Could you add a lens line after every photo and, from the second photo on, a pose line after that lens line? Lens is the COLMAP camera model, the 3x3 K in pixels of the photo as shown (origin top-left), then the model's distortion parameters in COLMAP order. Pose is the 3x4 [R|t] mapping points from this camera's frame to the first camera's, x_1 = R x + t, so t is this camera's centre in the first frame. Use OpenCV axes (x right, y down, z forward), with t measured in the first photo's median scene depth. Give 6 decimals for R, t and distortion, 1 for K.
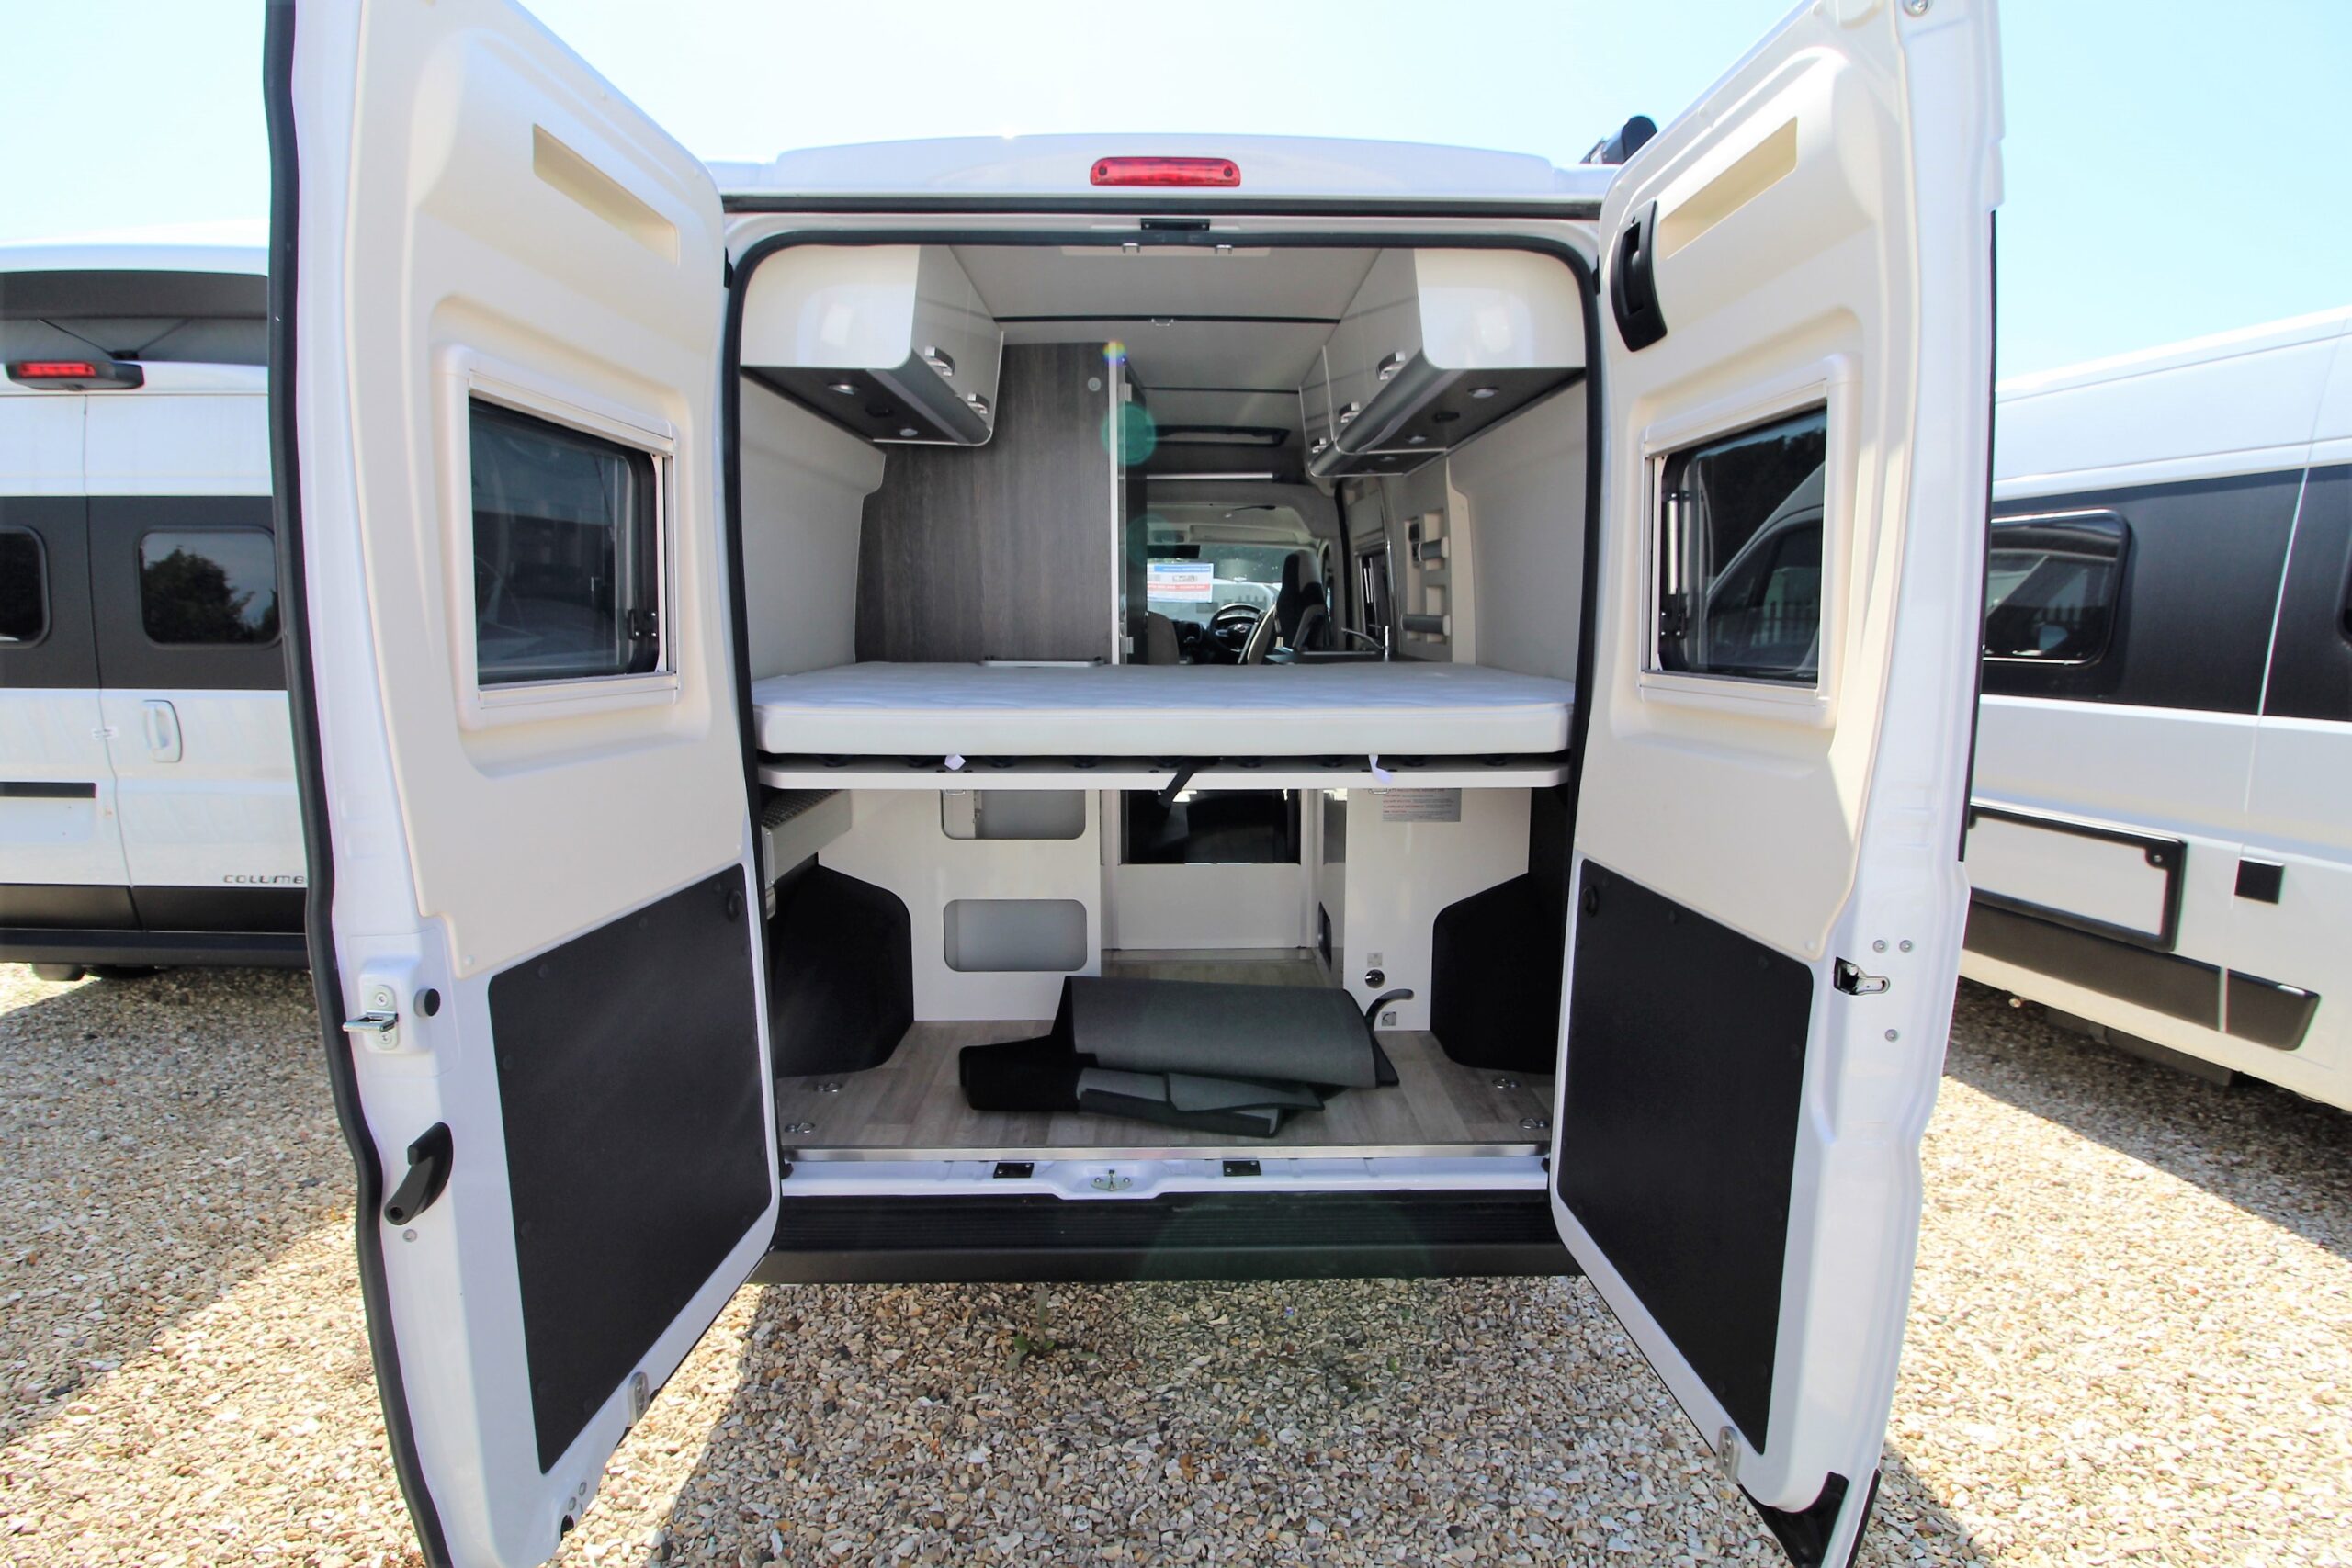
lens RADIAL K [[1091.2, 0, 1202.3], [0, 1091.2, 747.2], [0, 0, 1]] dist [-0.007671, -0.008017]
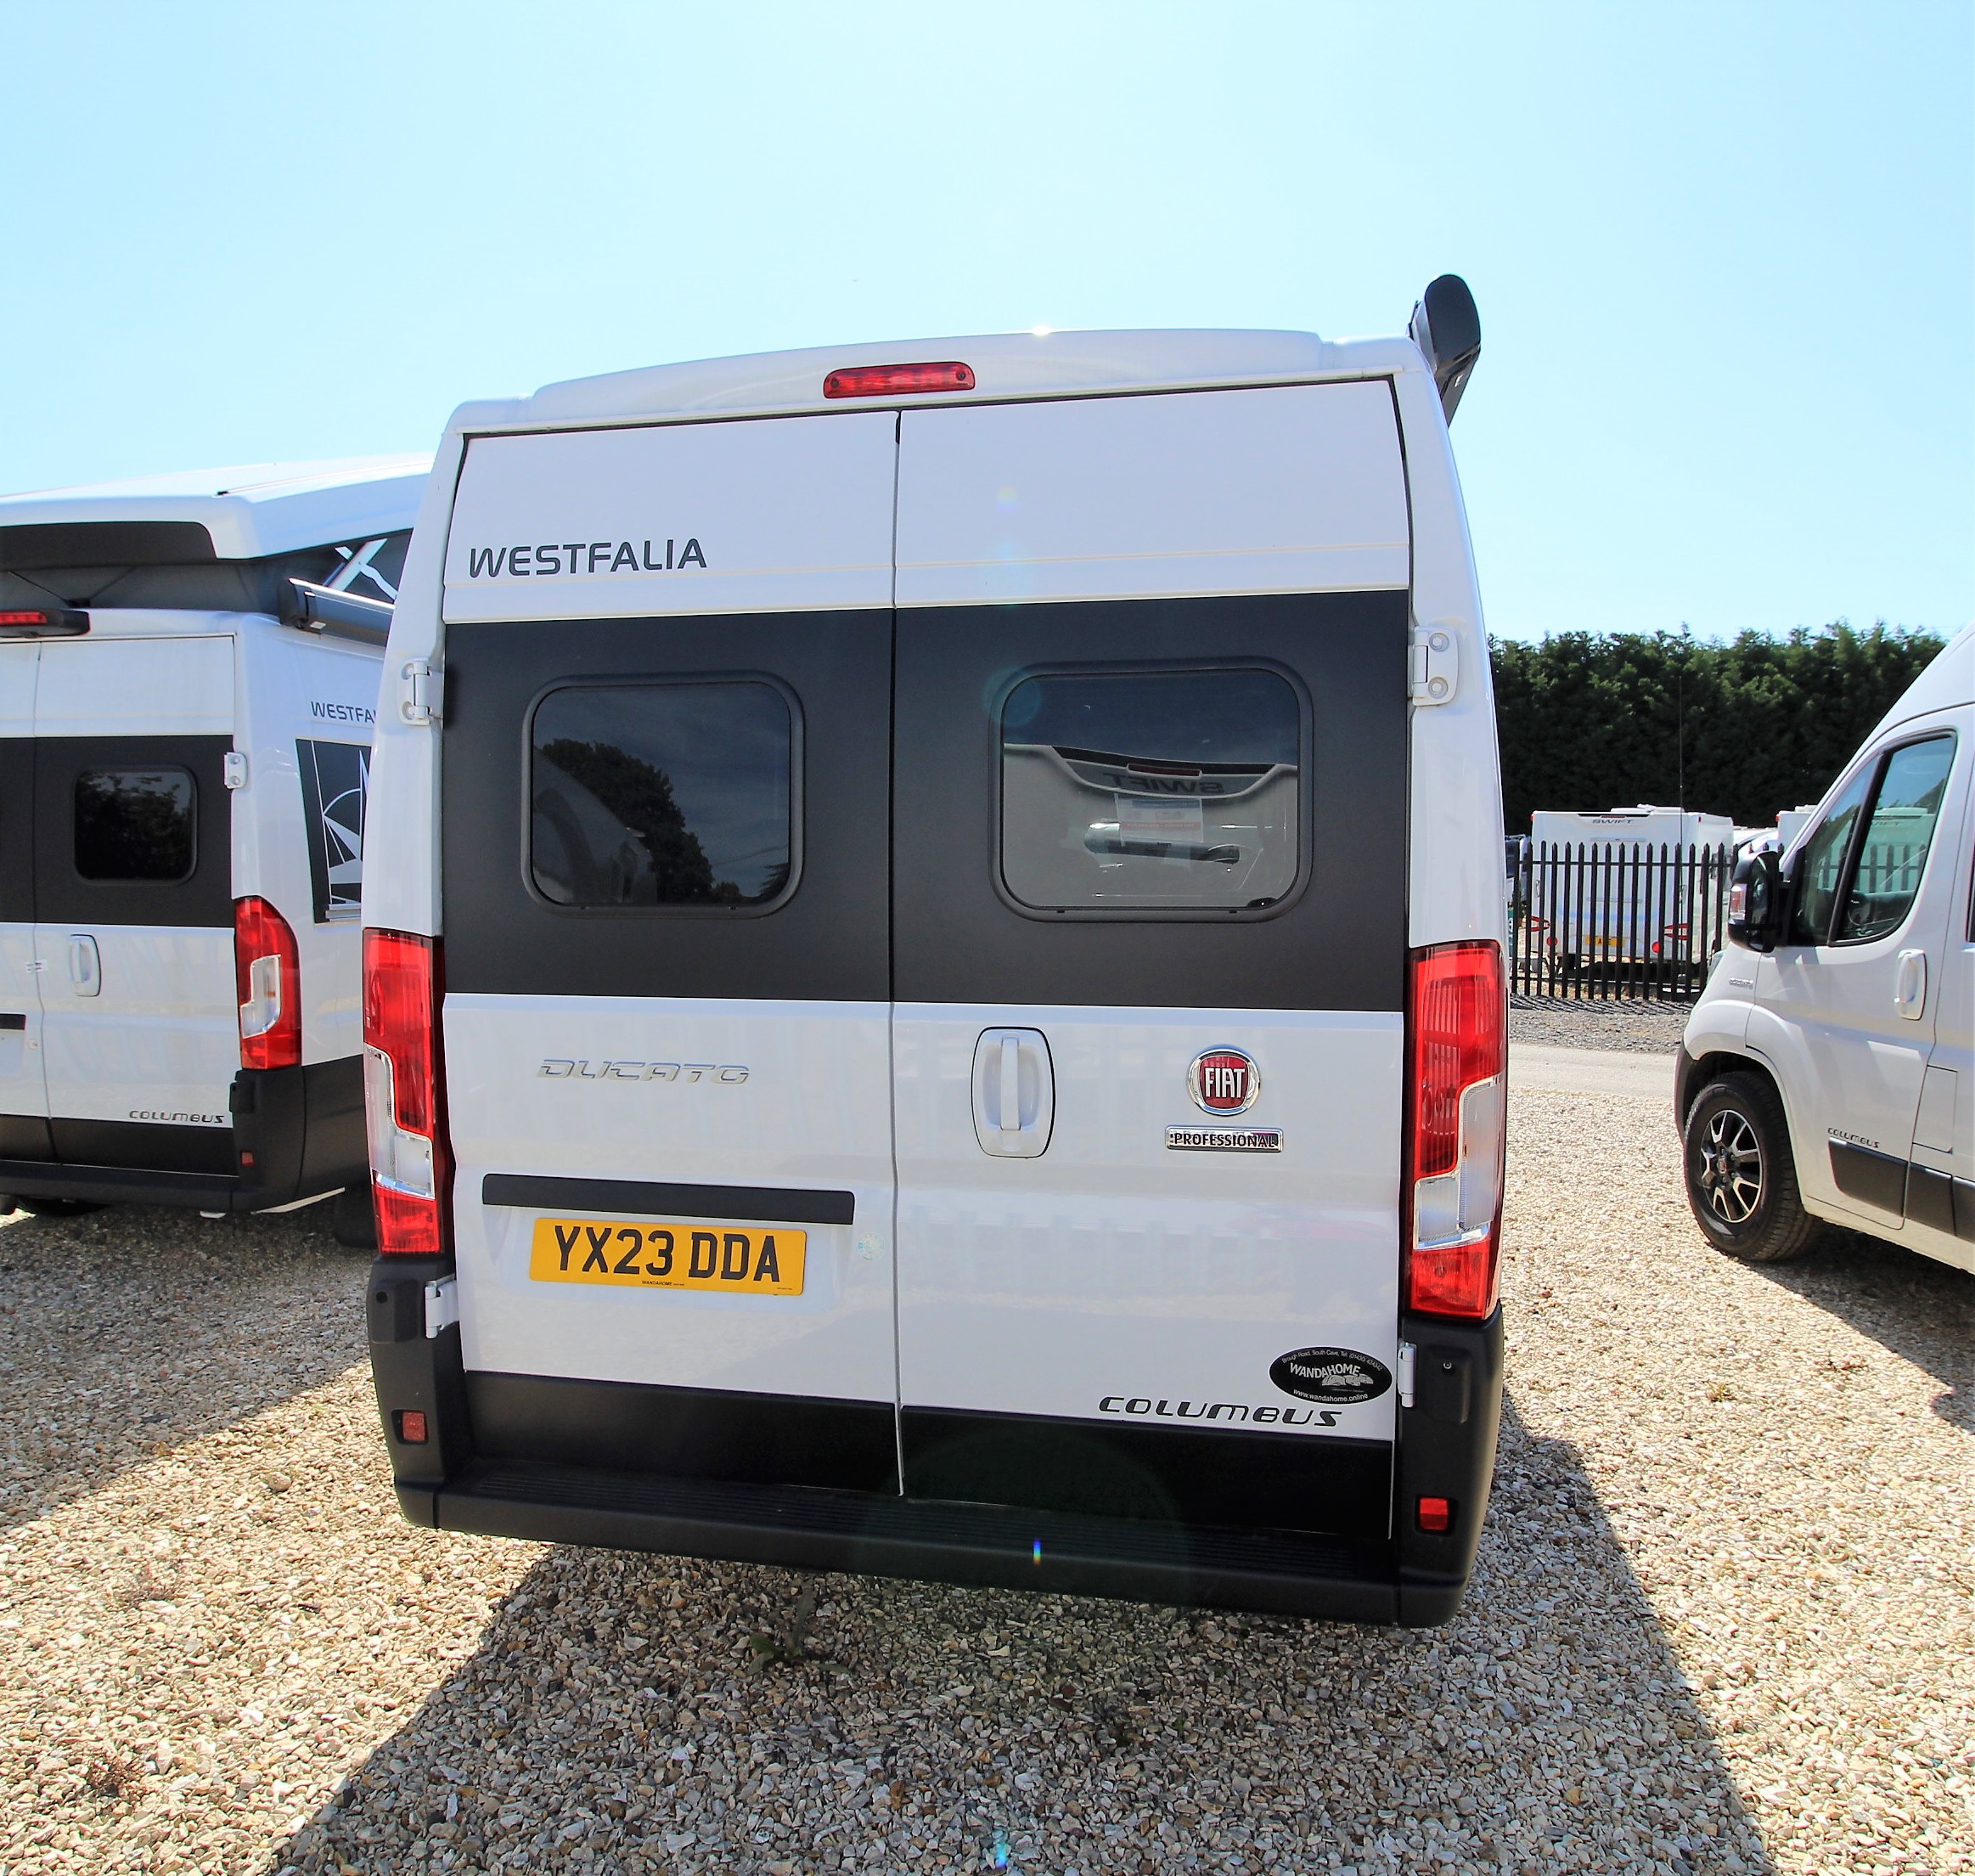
lens RADIAL K [[1296.8, 0, 992.8], [0, 1296.8, 930.6], [0, 0, 1]] dist [-0.007552, -0.007926]
pose [[0.980431, 0.010725, -0.196570, 0.227921], [-0.024136, 0.997531, -0.065955, 0.023564], [0.195377, 0.069409, 0.978269, -0.054503]]
